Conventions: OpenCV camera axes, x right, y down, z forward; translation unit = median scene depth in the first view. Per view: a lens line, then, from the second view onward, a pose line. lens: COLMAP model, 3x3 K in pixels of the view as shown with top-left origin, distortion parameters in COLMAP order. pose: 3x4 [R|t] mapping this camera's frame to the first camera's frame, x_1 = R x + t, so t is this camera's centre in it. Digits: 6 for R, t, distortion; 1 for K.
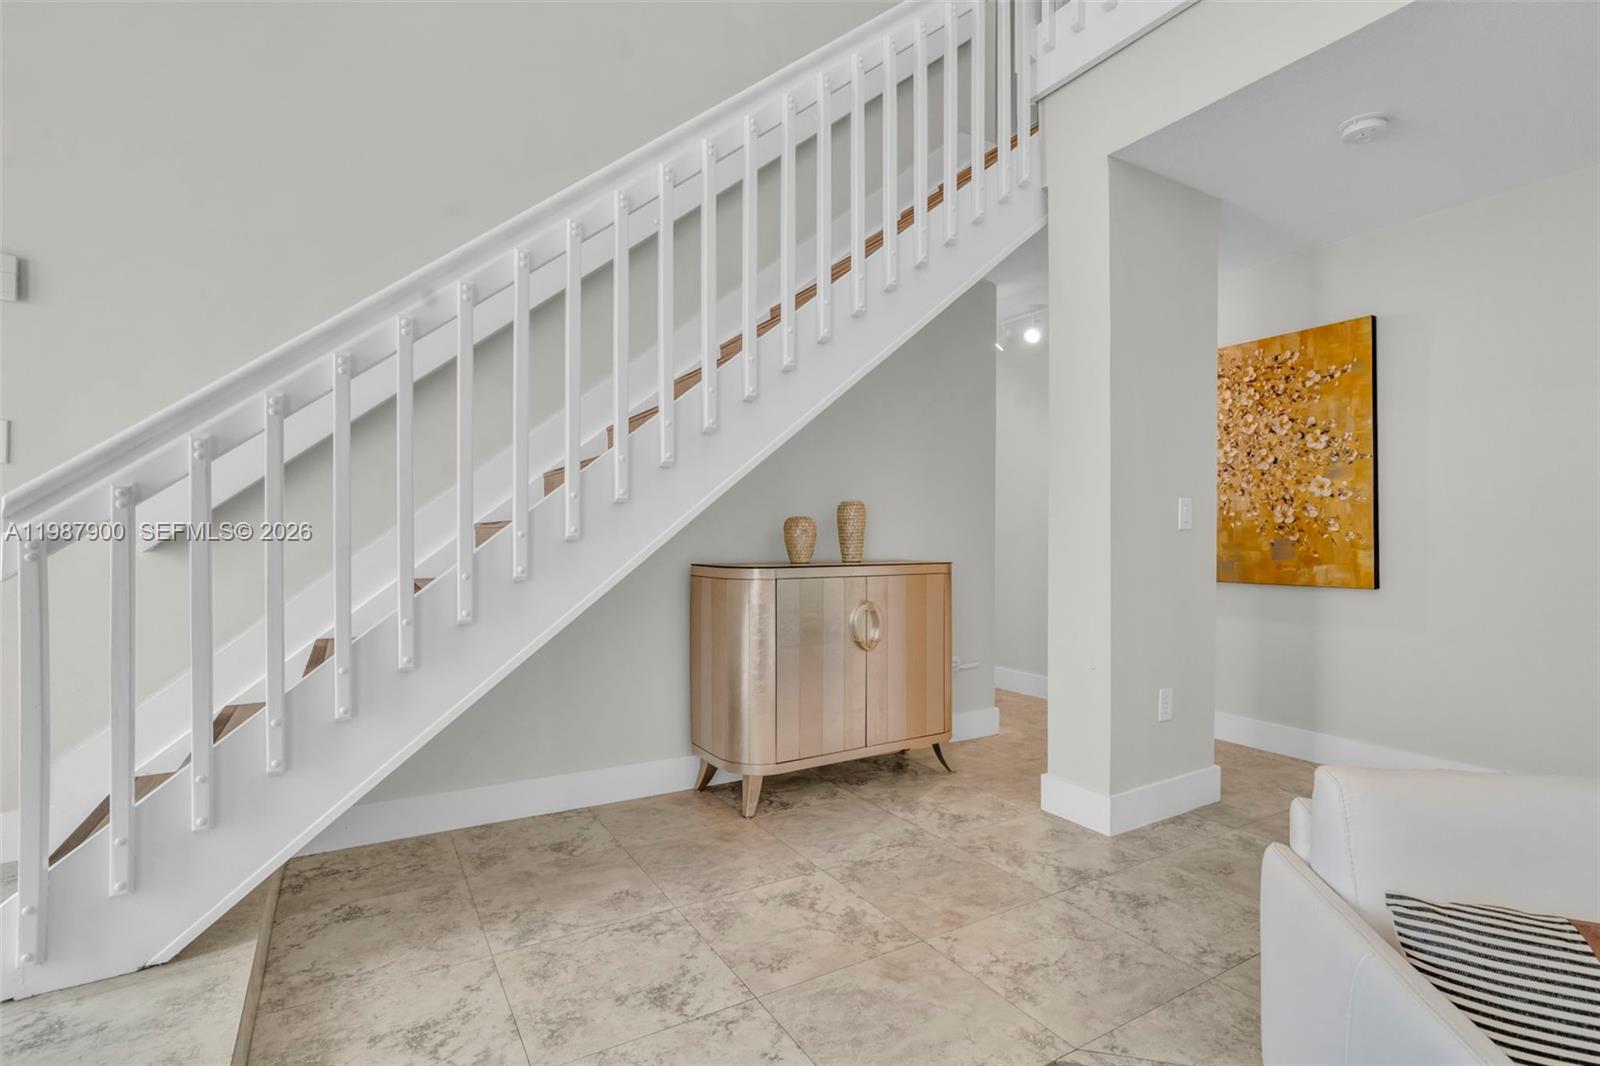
lens RADIAL K [[768.2, 0, 817.0], [0, 768.2, 540.8], [0, 0, 1]] dist [-0.007816, 0.000182]
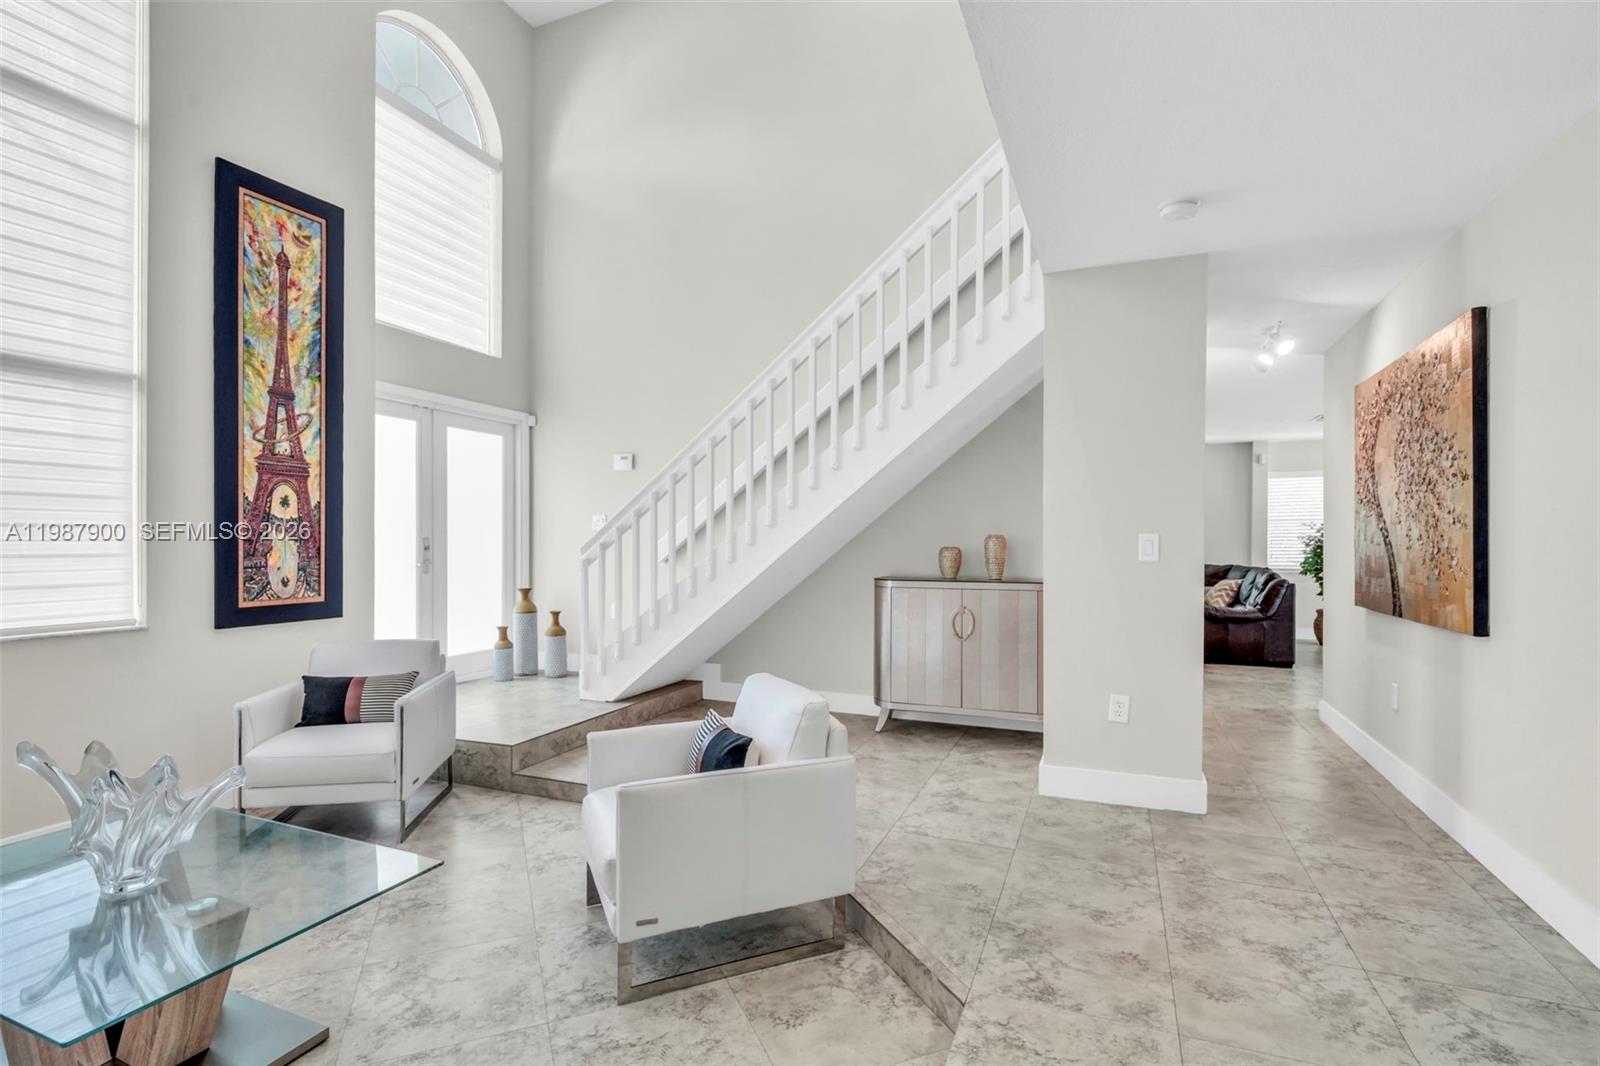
lens RADIAL K [[768.2, 0, 802.0], [0, 768.2, 546.8], [0, 0, 1]] dist [-0.007816, 0.000182]
pose [[0.582790, 0.000548, -0.812623, 1.144742], [-0.009525, 0.999936, -0.006156, -0.025852], [0.812567, 0.011328, 0.582758, -0.096447]]
